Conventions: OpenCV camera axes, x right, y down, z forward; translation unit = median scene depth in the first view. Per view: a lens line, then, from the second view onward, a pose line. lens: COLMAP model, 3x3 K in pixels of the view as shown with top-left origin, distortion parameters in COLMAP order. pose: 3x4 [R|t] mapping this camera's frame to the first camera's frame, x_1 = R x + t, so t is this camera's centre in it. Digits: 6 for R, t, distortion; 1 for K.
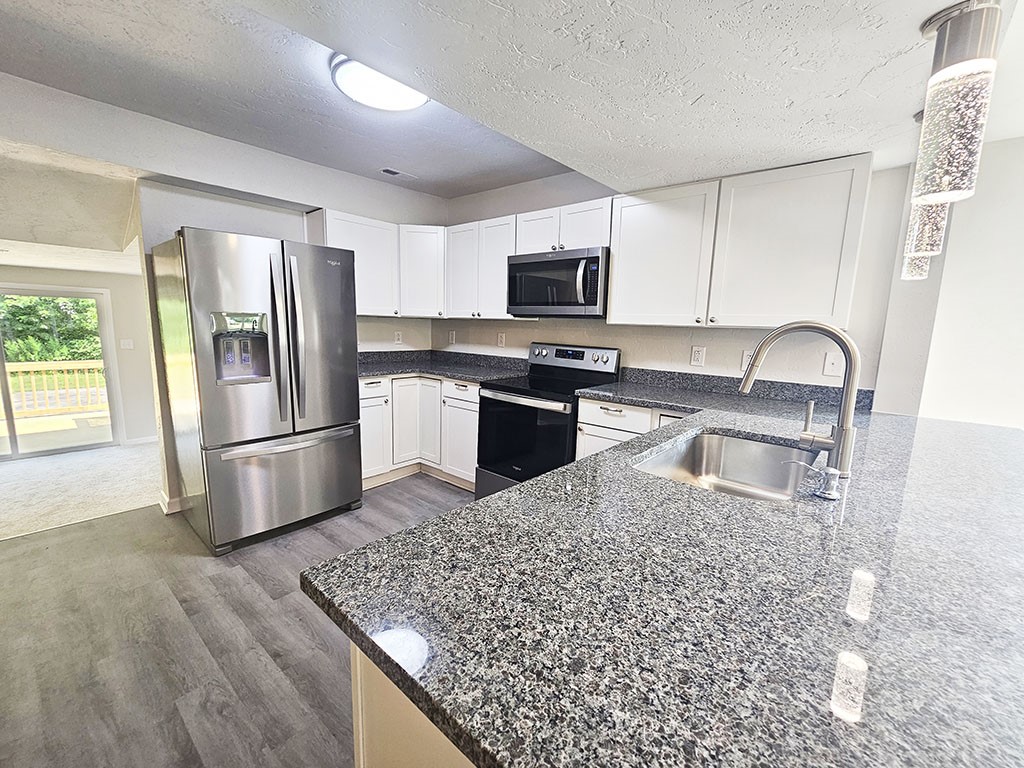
lens RADIAL K [[421.2, 0, 510.3], [0, 421.2, 390.8], [0, 0, 1]] dist [-0.004823, 0.001260]
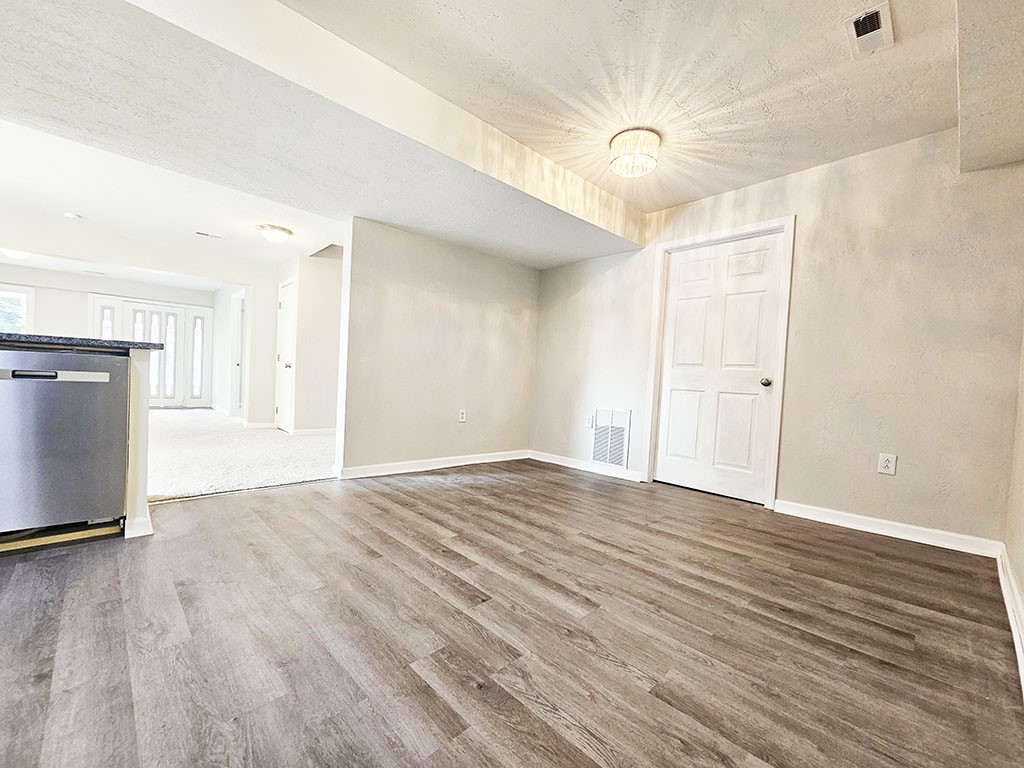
lens RADIAL K [[421.2, 0, 519.1], [0, 421.2, 385.6], [0, 0, 1]] dist [-0.004823, 0.001260]
pose [[-0.993646, -0.077966, 0.081174, -0.824643], [-0.063354, 0.983549, 0.169168, 0.003444], [-0.093028, 0.162950, -0.982239, 0.934813]]
